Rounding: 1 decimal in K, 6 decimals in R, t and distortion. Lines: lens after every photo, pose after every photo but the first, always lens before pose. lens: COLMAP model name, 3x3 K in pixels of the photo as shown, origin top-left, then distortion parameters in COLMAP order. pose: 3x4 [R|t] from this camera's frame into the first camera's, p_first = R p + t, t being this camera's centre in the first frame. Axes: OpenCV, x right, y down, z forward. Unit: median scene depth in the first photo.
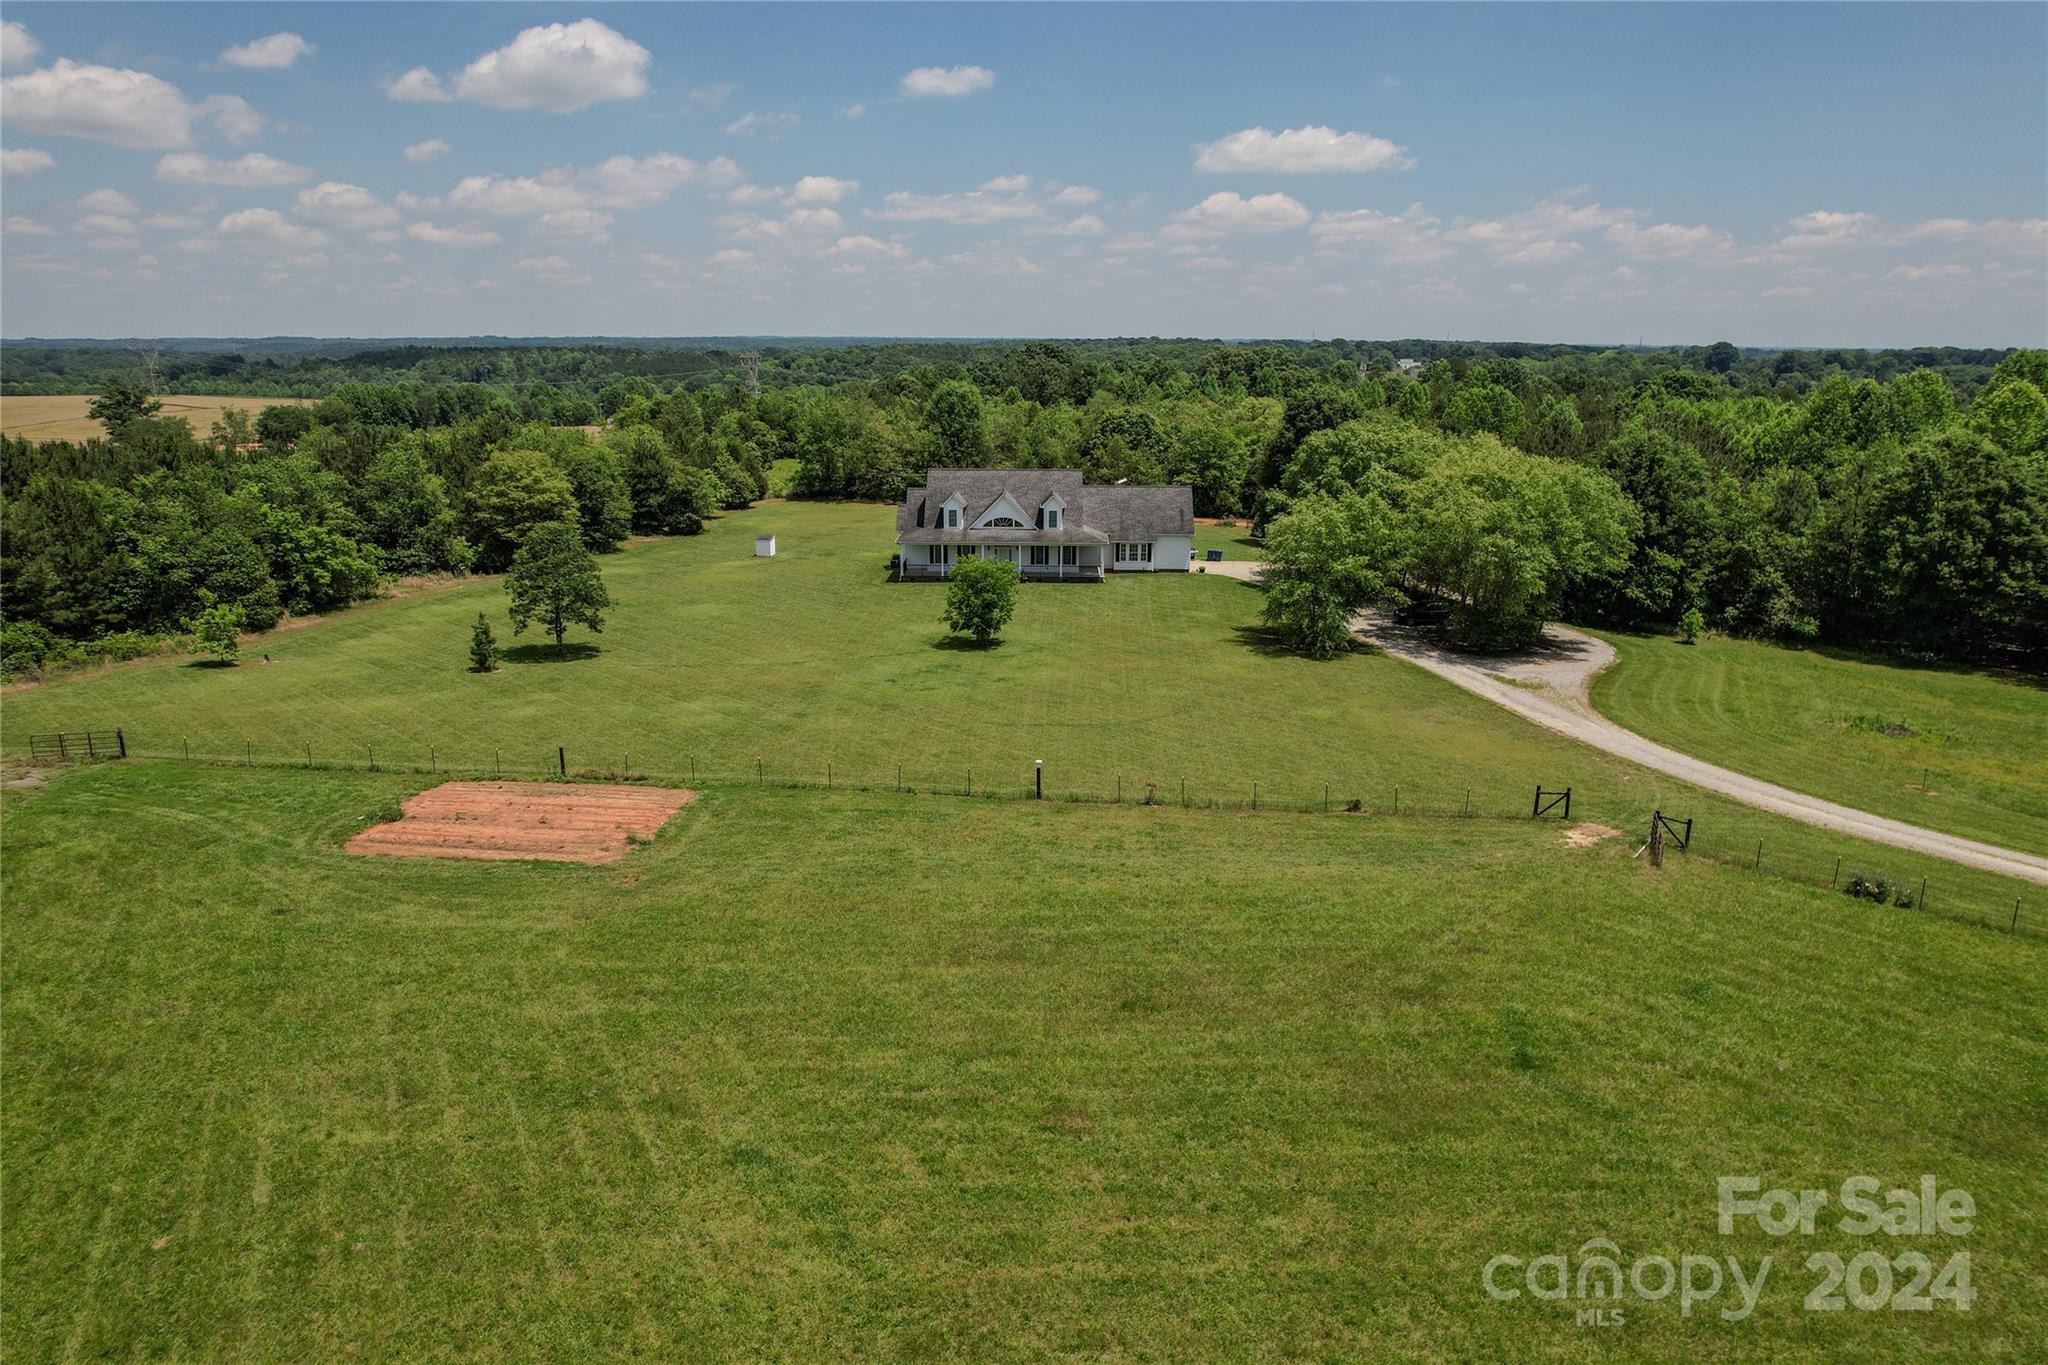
lens RADIAL K [[1304.7, 0, 1024.0], [0, 1304.7, 682.5], [0, 0, 1]] dist [-0.076330, 0.067686]
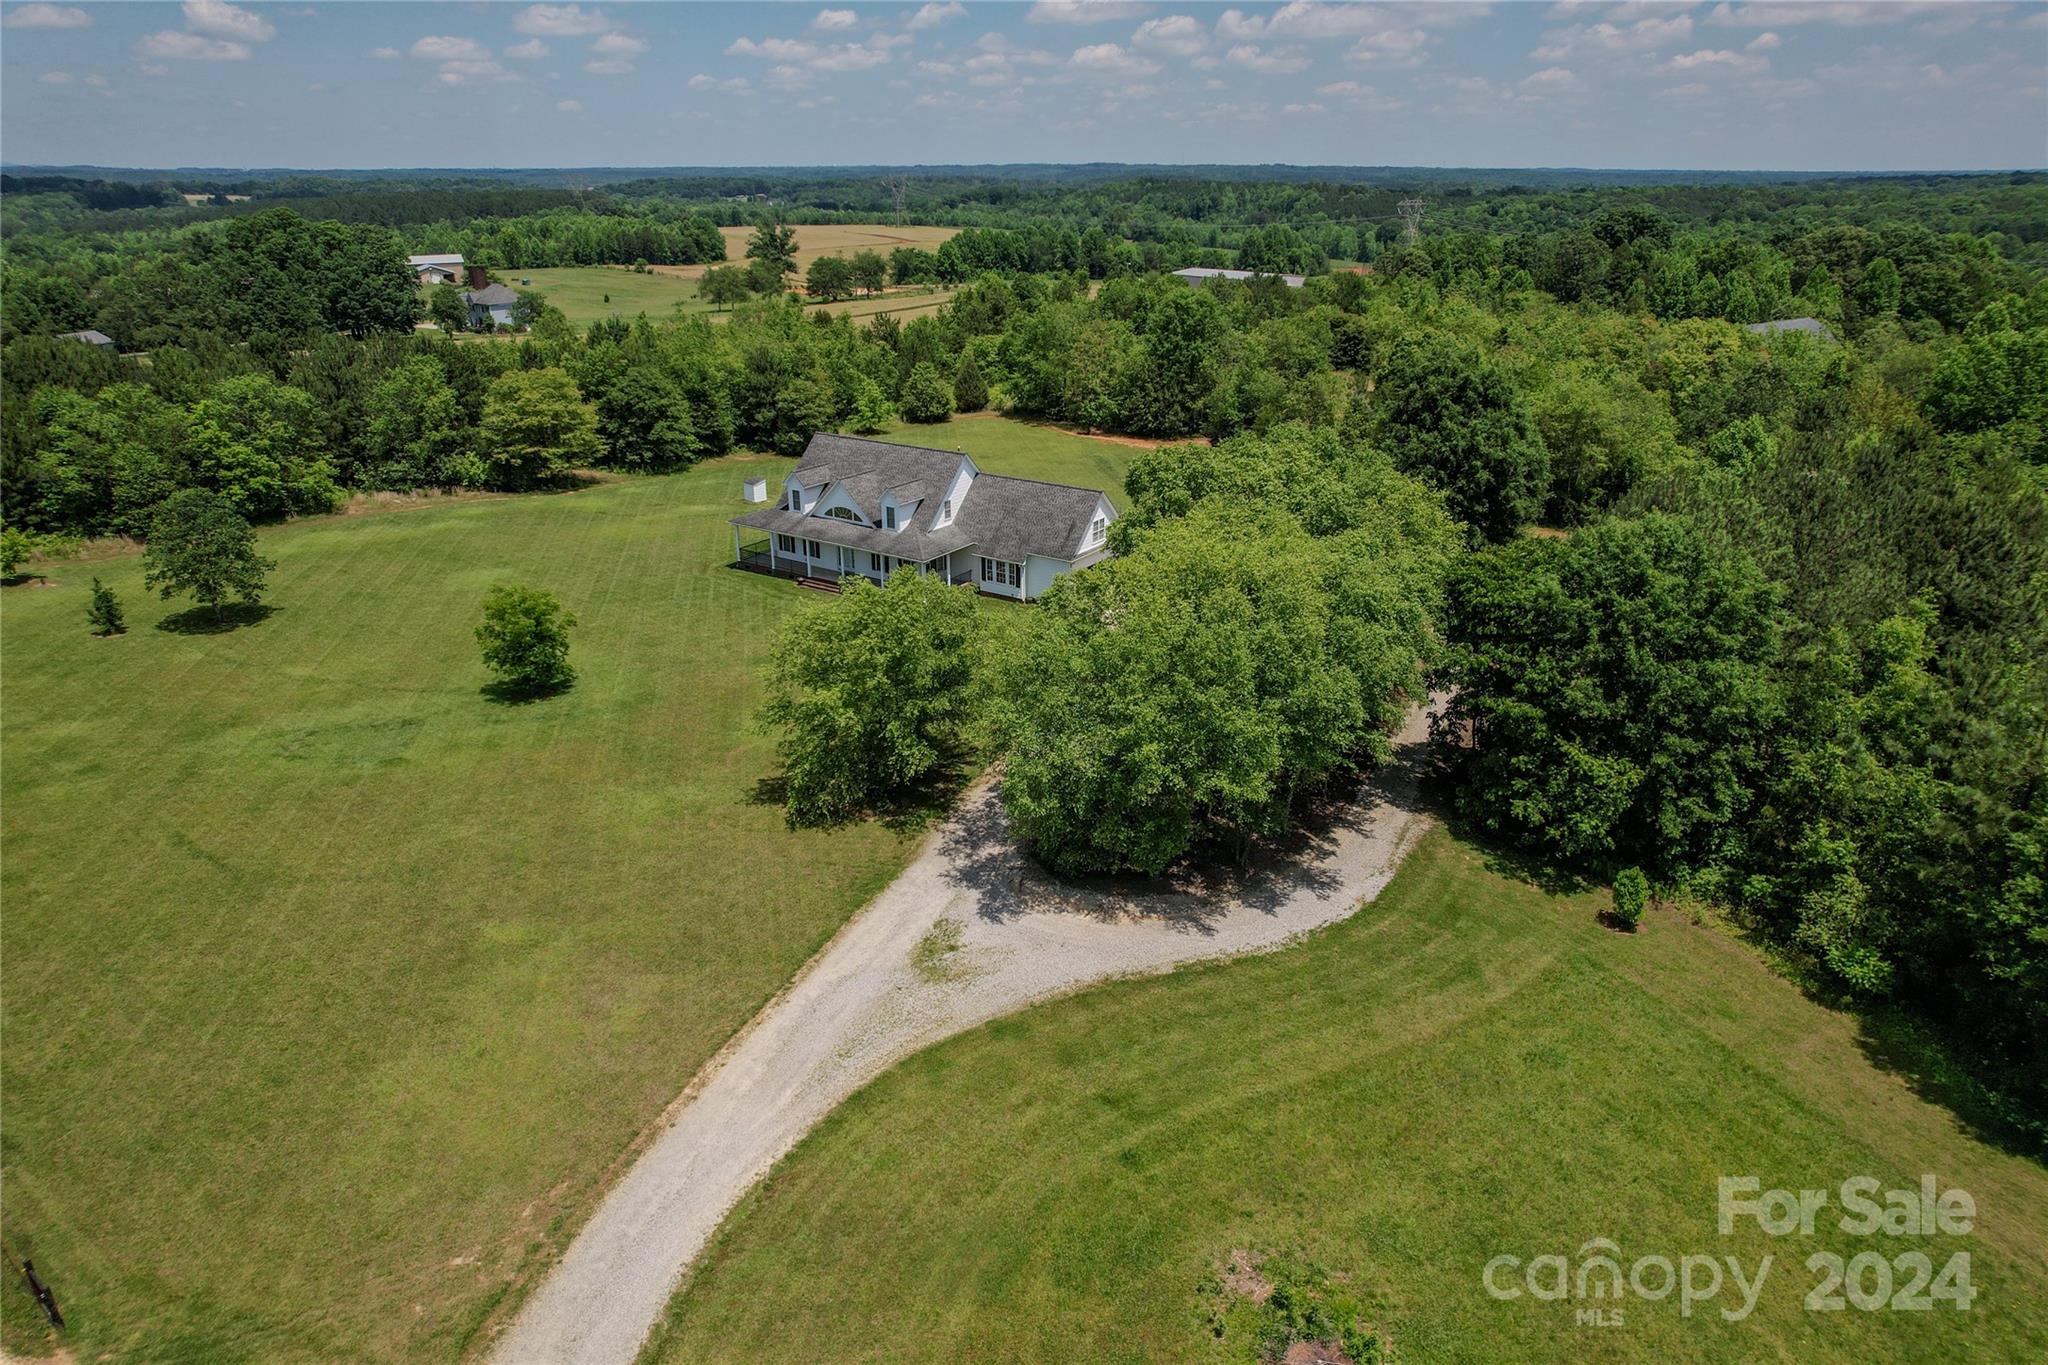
lens RADIAL K [[1304.7, 0, 1024.0], [0, 1304.7, 682.5], [0, 0, 1]] dist [-0.076330, 0.067686]
pose [[0.840176, 0.197850, -0.504936, 0.326275], [-0.135607, 0.978143, 0.157627, -0.105694], [0.525086, -0.063962, 0.848642, 0.243614]]
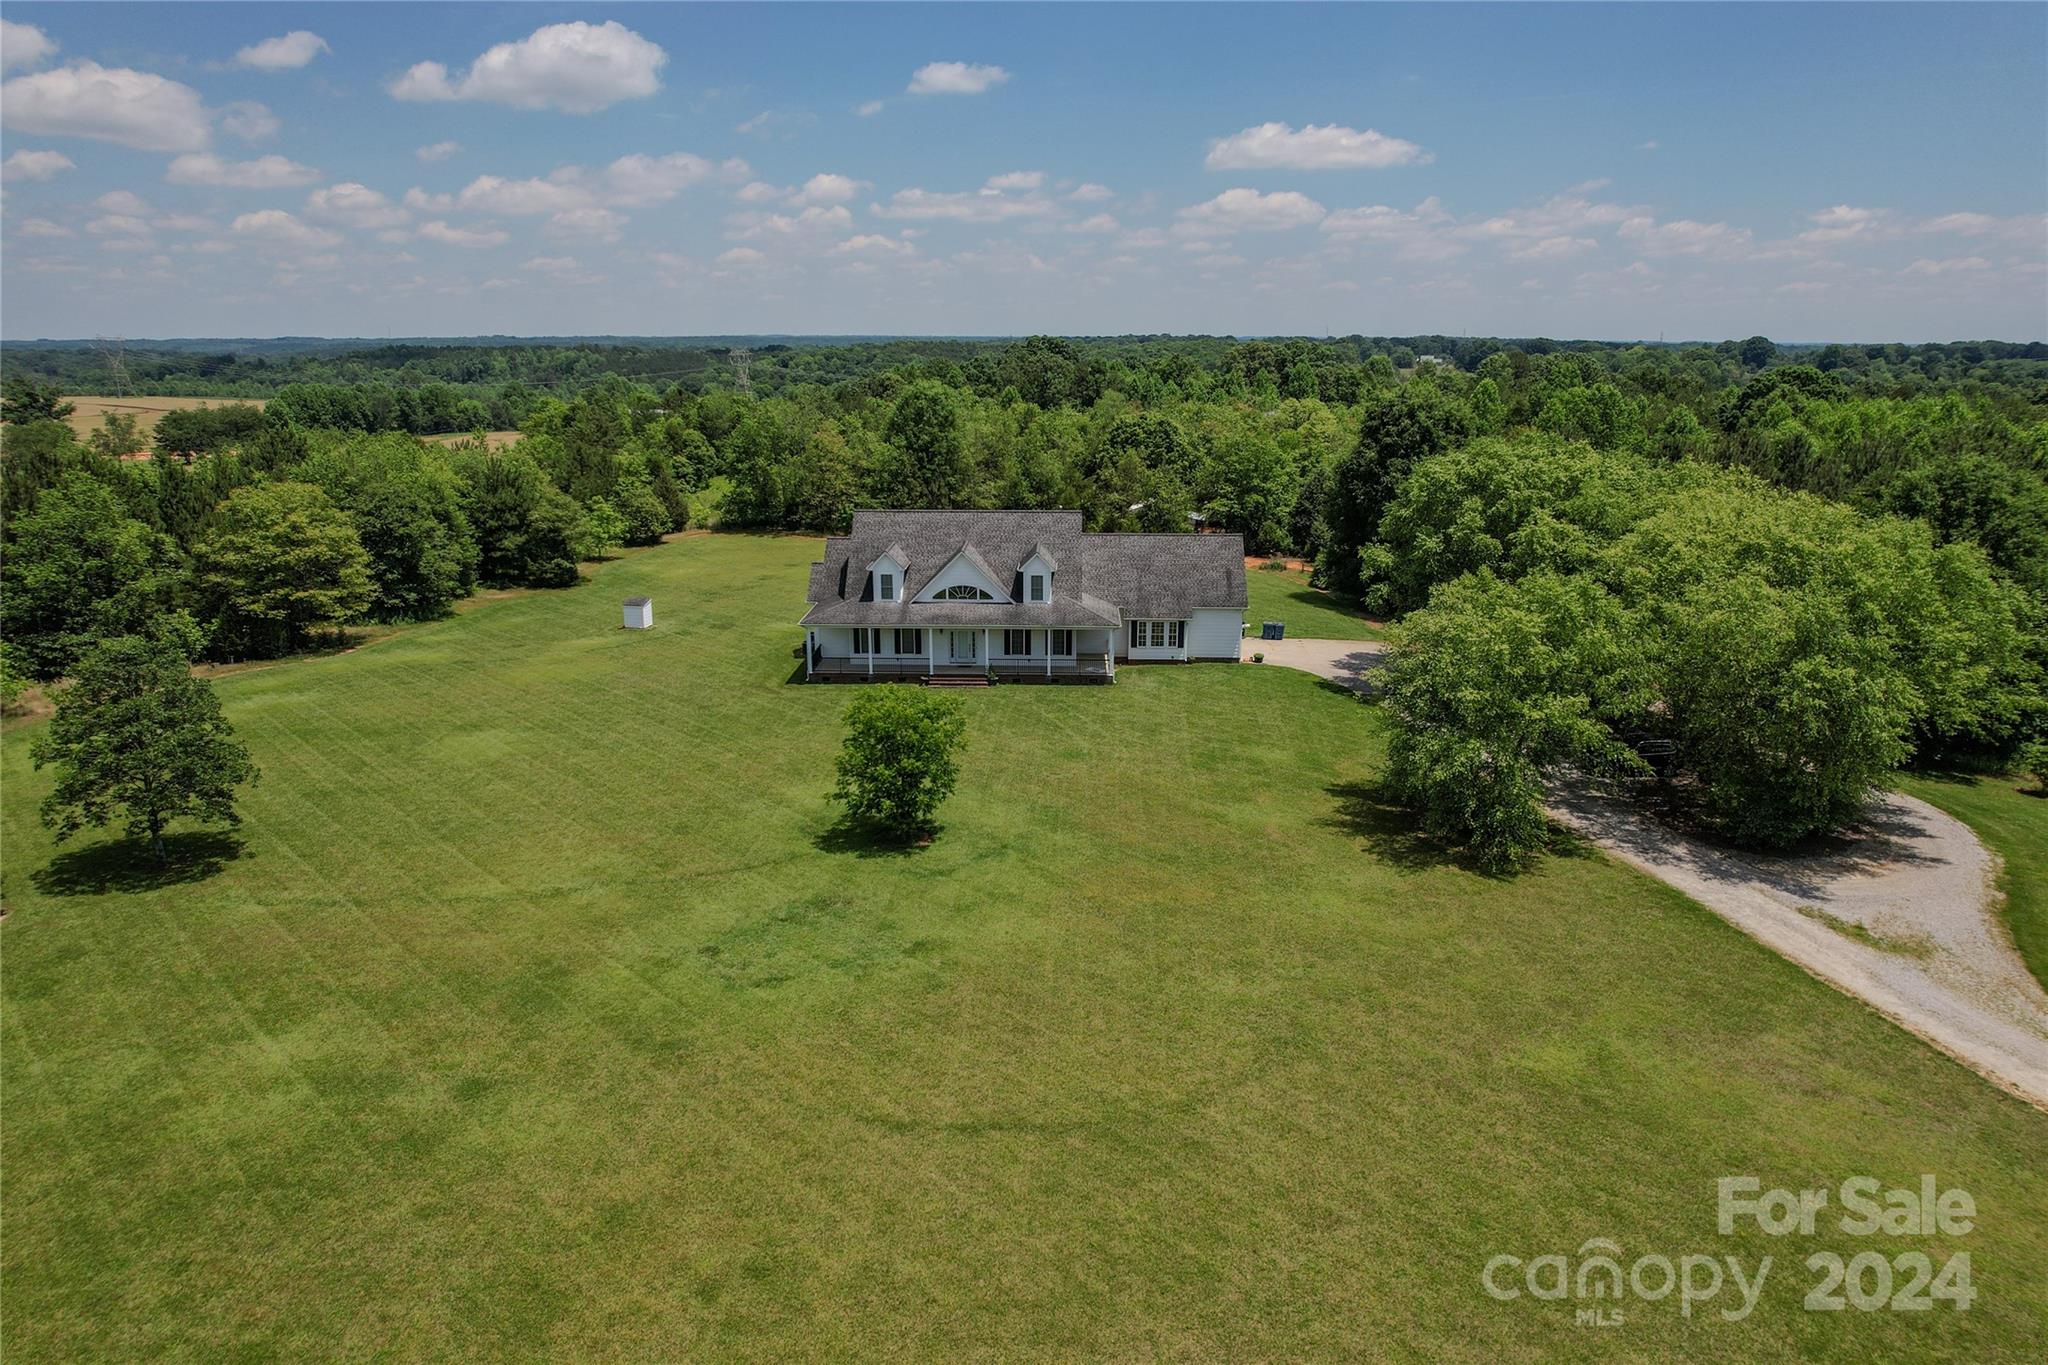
lens RADIAL K [[1304.7, 0, 1024.0], [0, 1304.7, 682.5], [0, 0, 1]] dist [-0.076330, 0.067686]
pose [[0.999965, -0.000735, -0.008334, 0.013699], [0.000745, 0.999999, 0.001273, -0.050676], [0.008333, -0.001279, 0.999964, 0.216890]]
